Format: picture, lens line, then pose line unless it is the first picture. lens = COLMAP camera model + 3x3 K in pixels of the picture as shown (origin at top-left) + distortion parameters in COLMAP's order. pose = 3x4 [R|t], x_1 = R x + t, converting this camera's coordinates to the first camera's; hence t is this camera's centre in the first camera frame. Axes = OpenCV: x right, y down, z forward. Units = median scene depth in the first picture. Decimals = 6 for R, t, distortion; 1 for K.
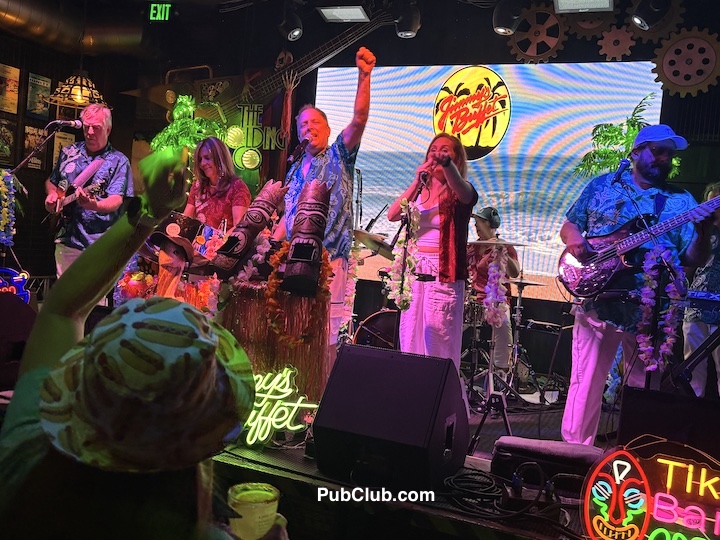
lens RADIAL K [[708.2, 0, 360.0], [0, 708.2, 270.0], [0, 0, 1]] dist [-0.005449, -0.016878]
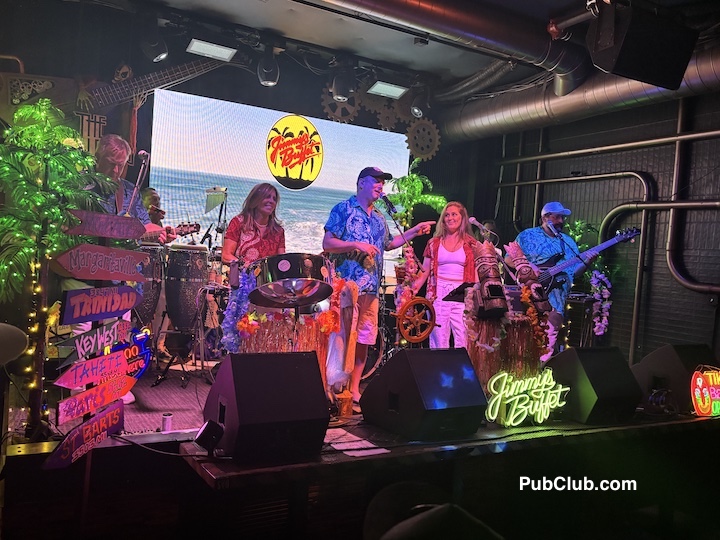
lens RADIAL K [[603.9, 0, 360.0], [0, 603.9, 270.0], [0, 0, 1]] dist [-0.035335, -0.003466]
pose [[0.610457, -0.060860, 0.789708, -0.647506], [0.014360, 0.997730, 0.065791, -0.081209], [-0.791919, -0.028823, 0.609945, 0.242885]]
